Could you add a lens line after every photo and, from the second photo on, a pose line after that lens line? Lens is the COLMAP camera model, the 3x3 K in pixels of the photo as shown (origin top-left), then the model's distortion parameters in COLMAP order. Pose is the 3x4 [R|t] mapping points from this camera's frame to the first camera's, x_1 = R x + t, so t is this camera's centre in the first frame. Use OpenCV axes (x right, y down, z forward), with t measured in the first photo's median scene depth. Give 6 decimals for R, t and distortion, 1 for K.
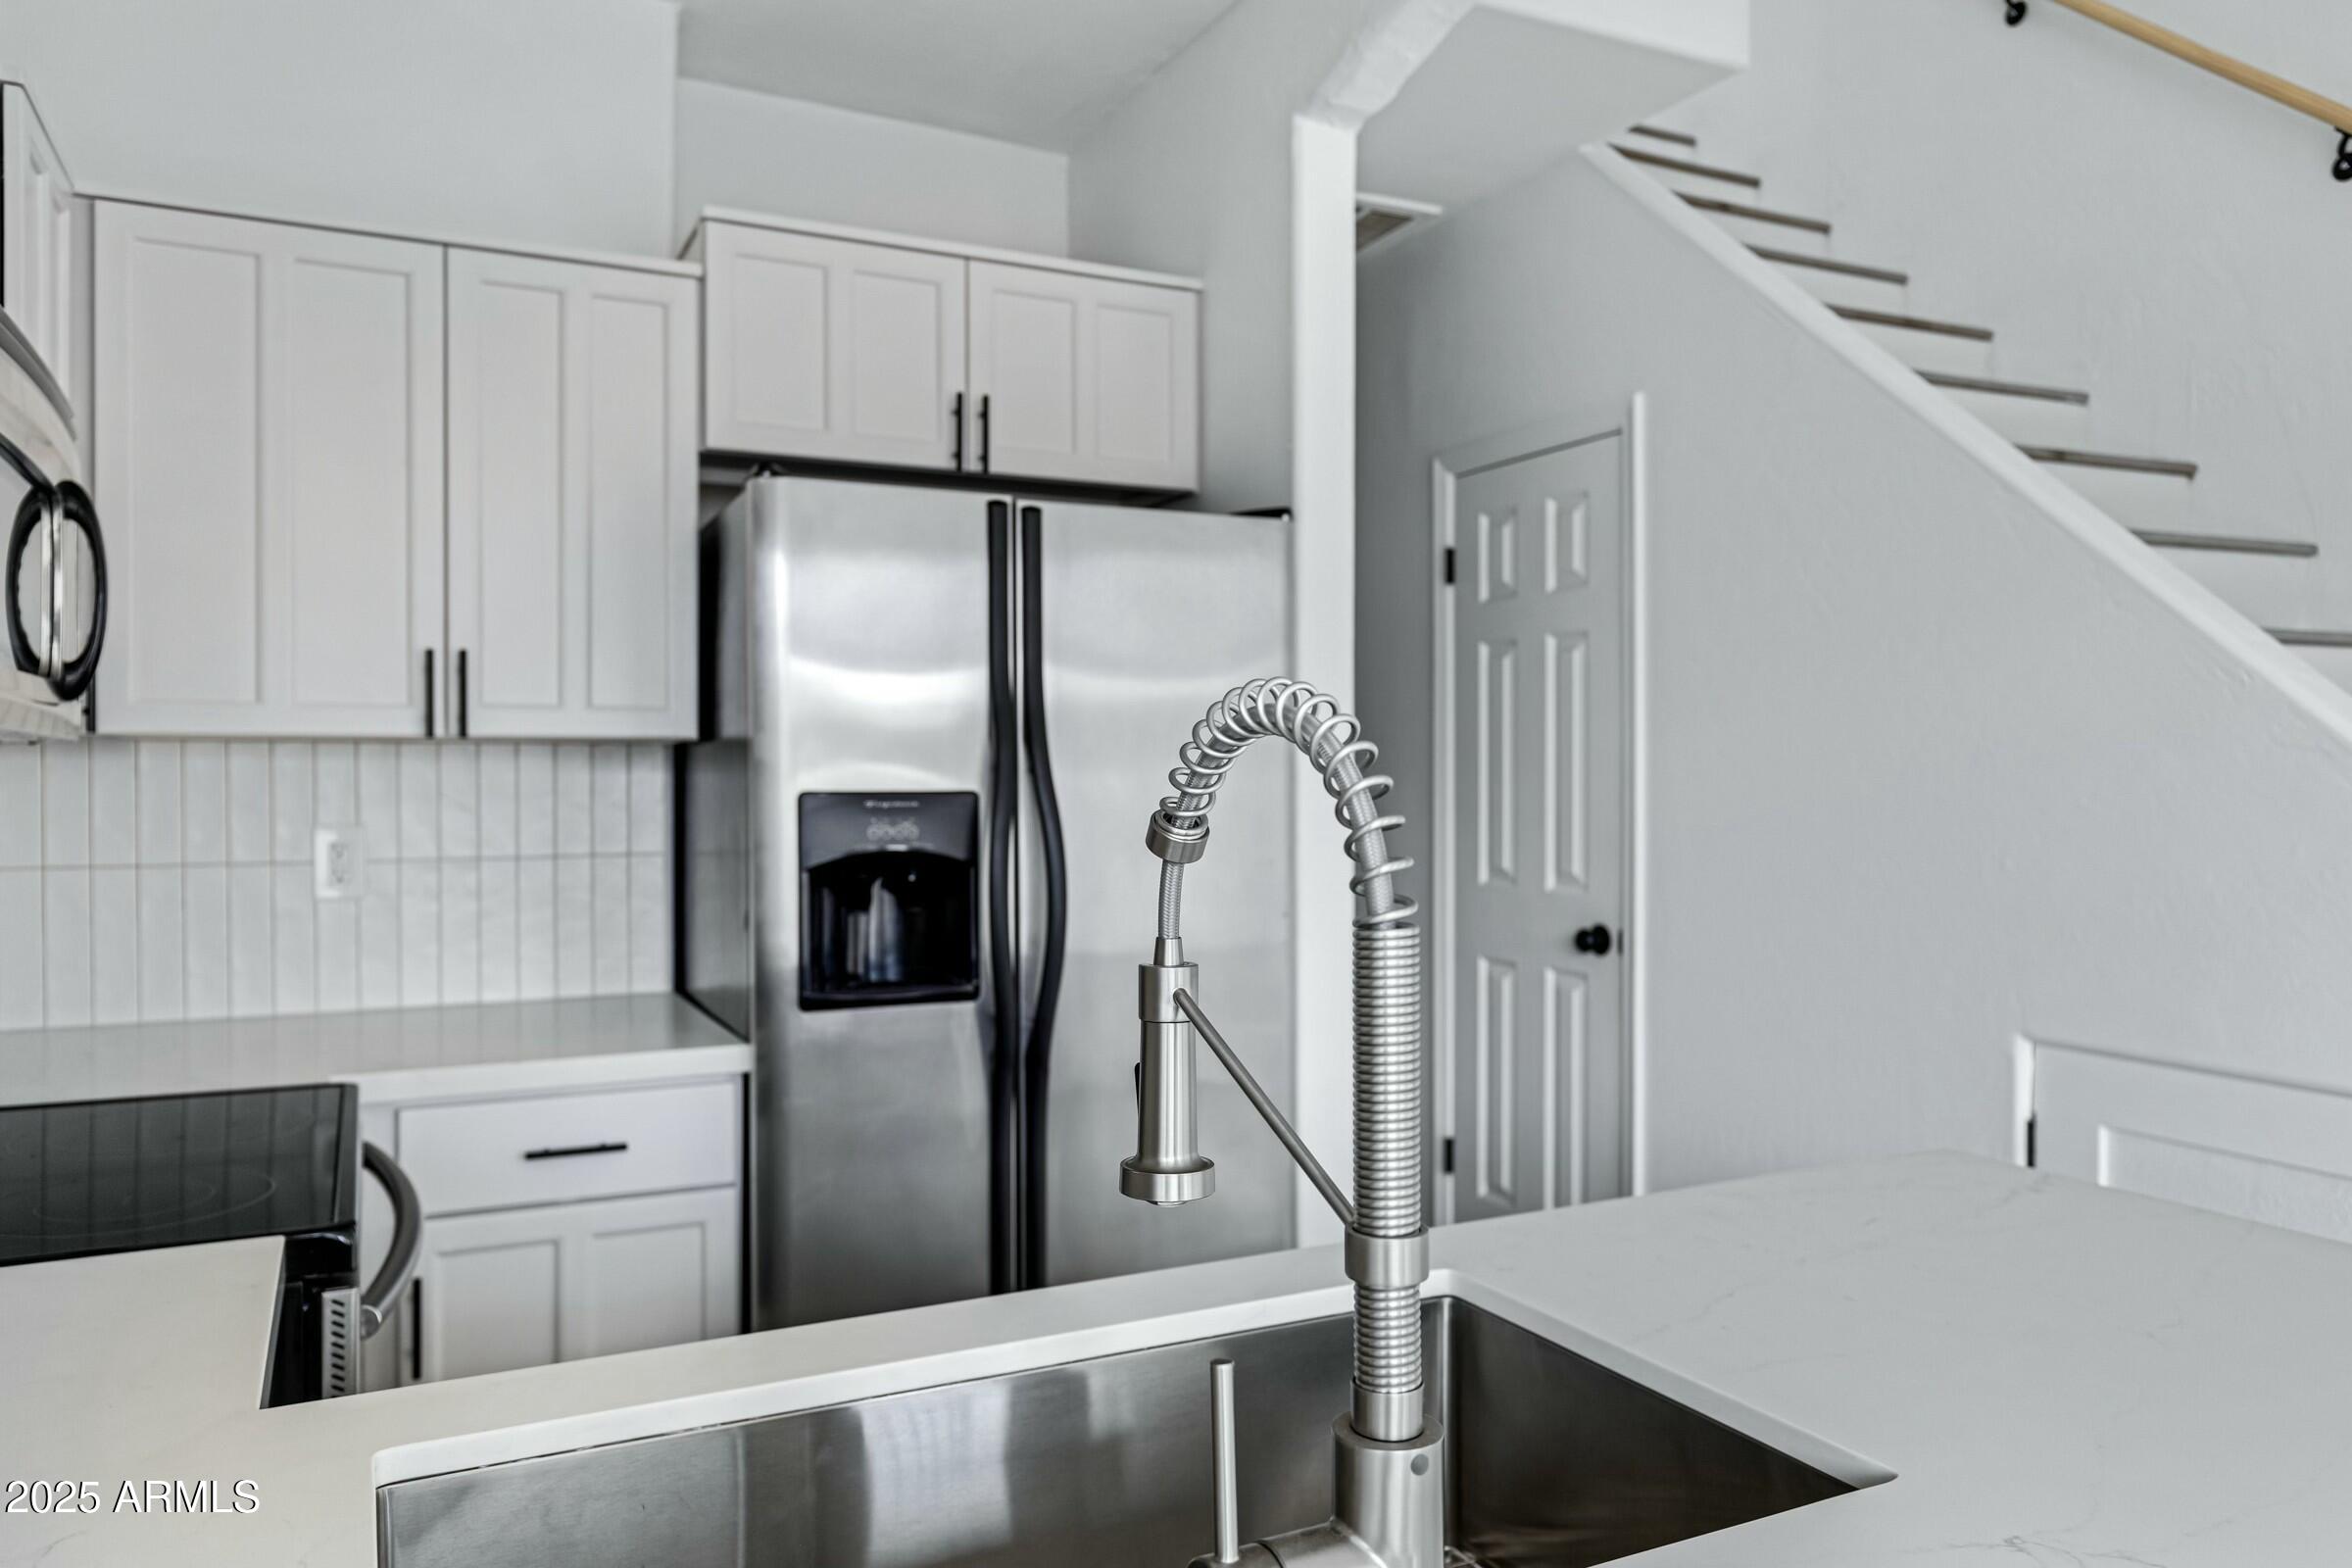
lens RADIAL K [[1562.6, 0, 1237.2], [0, 1562.6, 777.6], [0, 0, 1]] dist [0.002253, 0.000293]
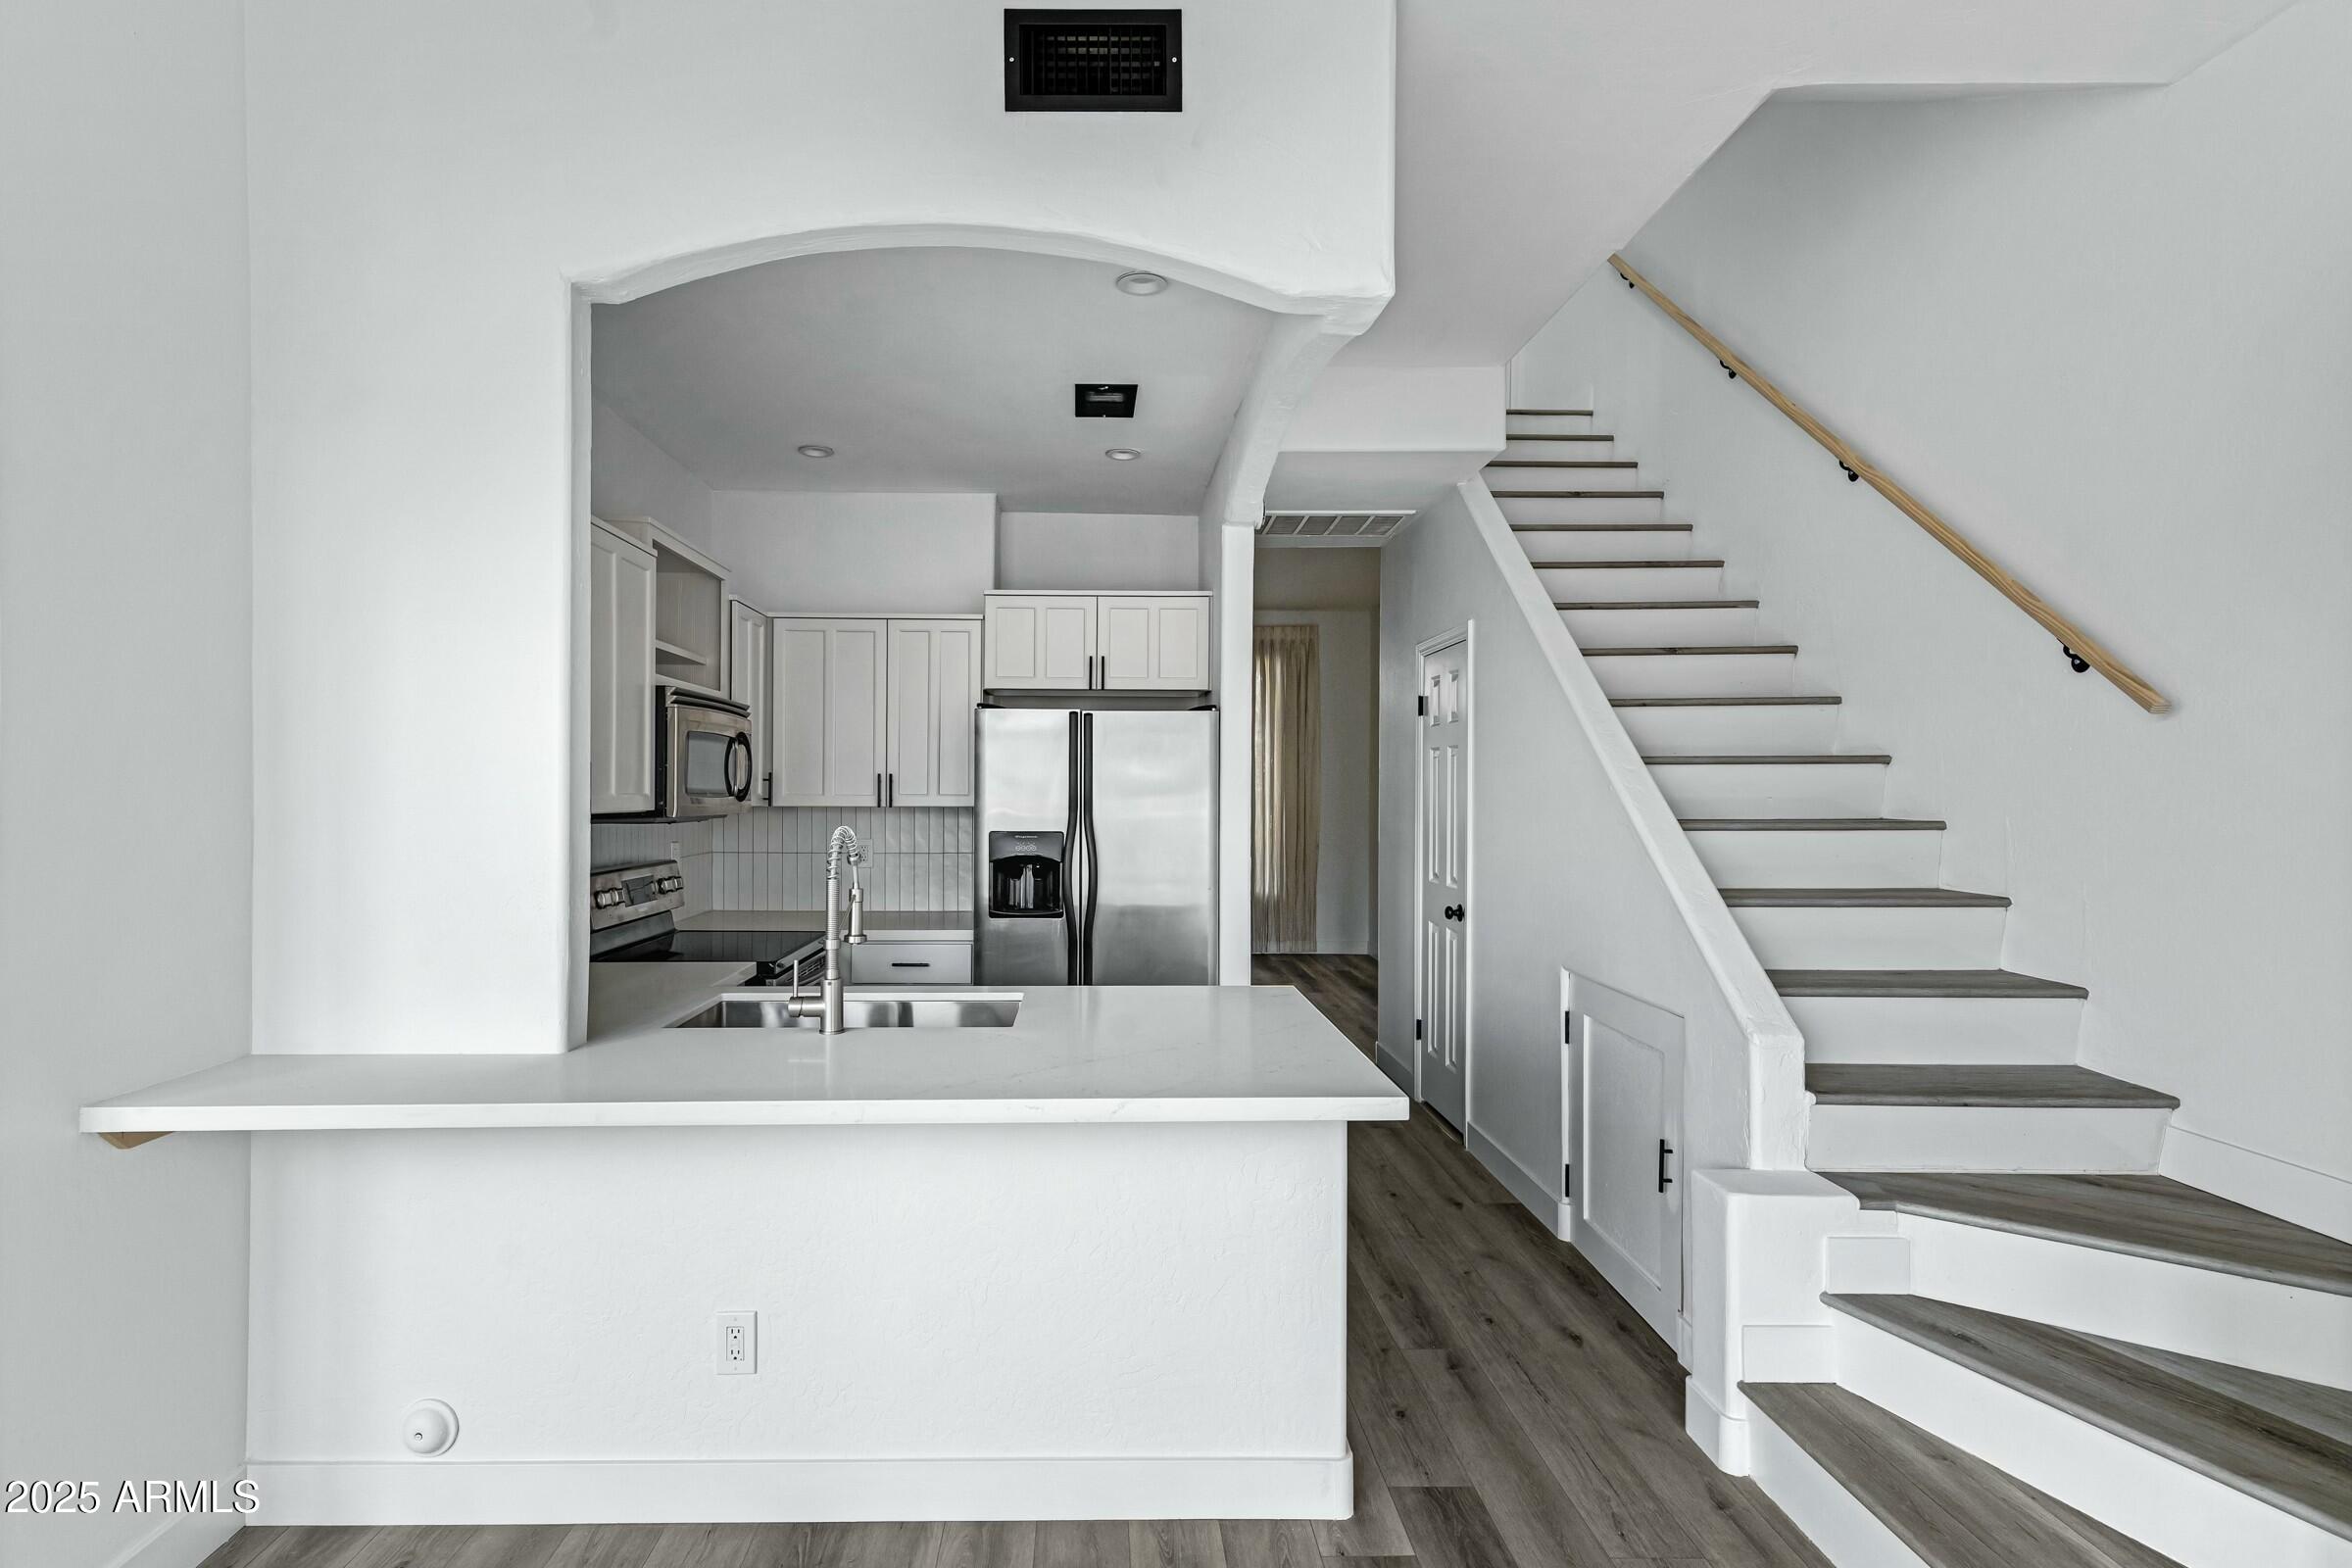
lens RADIAL K [[1065.0, 0, 1173.1], [0, 1065.0, 800.7], [0, 0, 1]] dist [0.022115, -0.000052]
pose [[0.917702, 0.008855, -0.397170, 0.648530], [-0.008484, 0.999960, 0.002692, -0.045415], [0.397178, 0.000899, 0.917741, -0.451958]]
